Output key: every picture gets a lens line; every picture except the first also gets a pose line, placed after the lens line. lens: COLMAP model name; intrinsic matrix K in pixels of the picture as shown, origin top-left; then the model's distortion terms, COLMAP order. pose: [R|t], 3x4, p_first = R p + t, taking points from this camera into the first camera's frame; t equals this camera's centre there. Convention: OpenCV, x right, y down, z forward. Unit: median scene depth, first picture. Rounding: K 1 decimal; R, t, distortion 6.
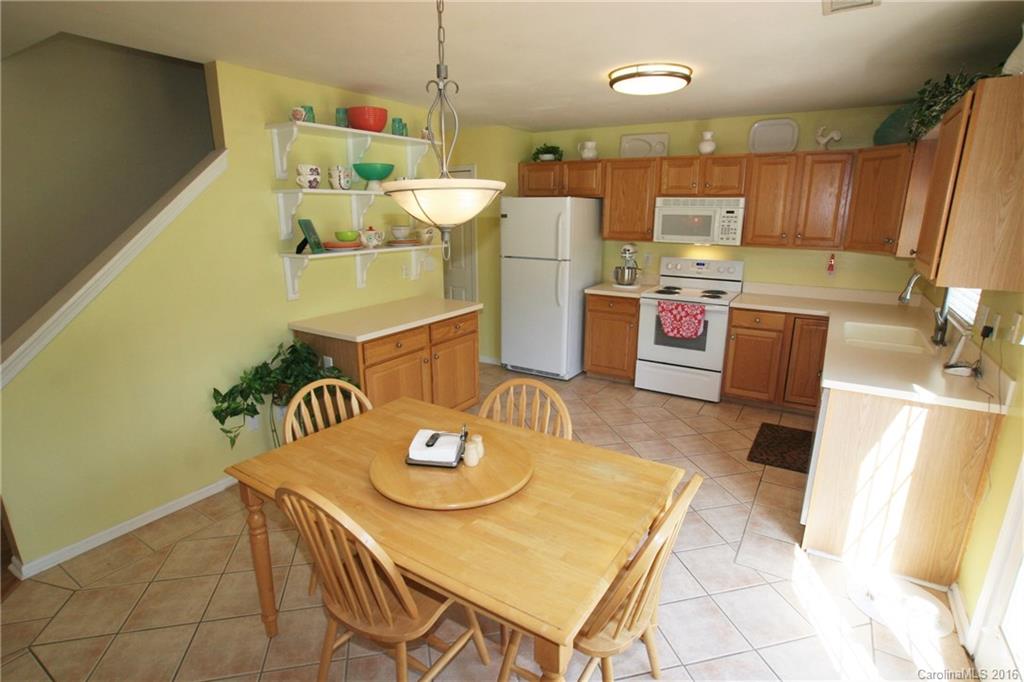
lens RADIAL K [[514.3, 0, 510.5], [0, 514.3, 347.6], [0, 0, 1]] dist [-0.079519, 0.037984]
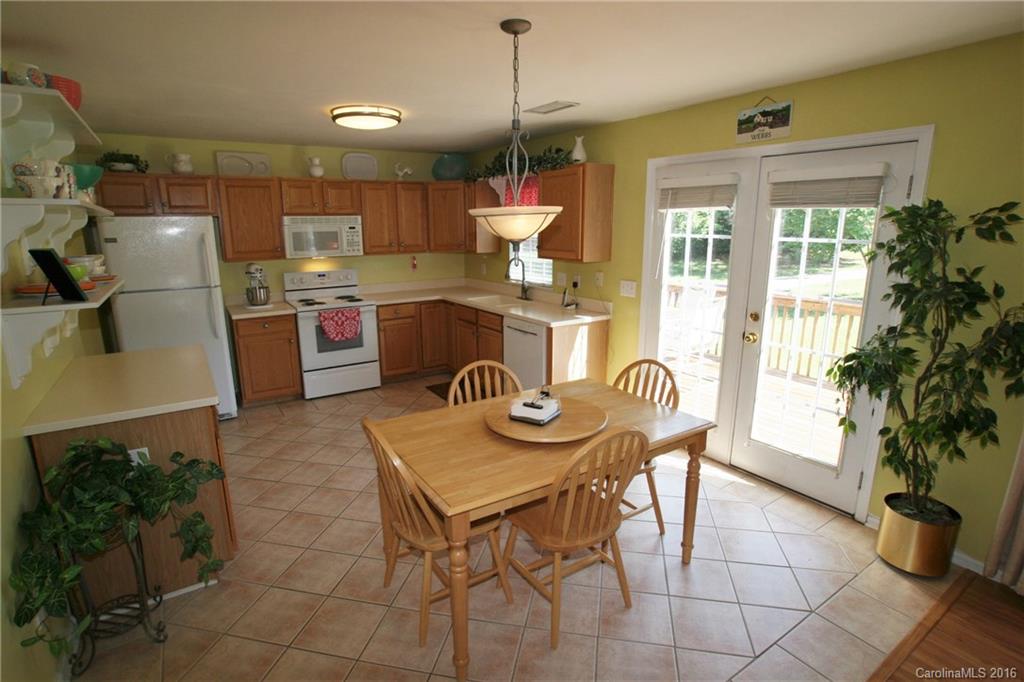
lens RADIAL K [[514.3, 0, 510.5], [0, 514.3, 347.6], [0, 0, 1]] dist [-0.079519, 0.037984]
pose [[0.411266, -0.215111, 0.885769, -0.517111], [0.241209, 0.962797, 0.121823, -0.052637], [-0.879021, 0.163554, 0.447852, 0.180166]]
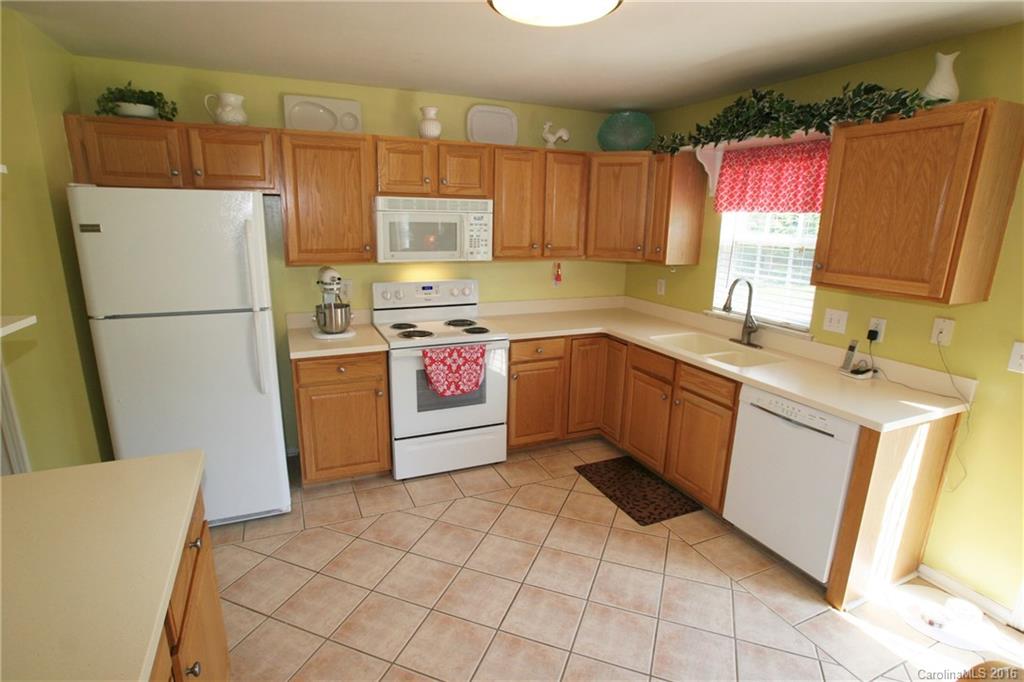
lens RADIAL K [[514.3, 0, 510.5], [0, 514.3, 347.6], [0, 0, 1]] dist [-0.079519, 0.037984]
pose [[0.550530, -0.193961, 0.811970, -0.201119], [0.197300, 0.975311, 0.099206, -0.141362], [-0.811165, 0.105586, 0.575206, 0.522772]]
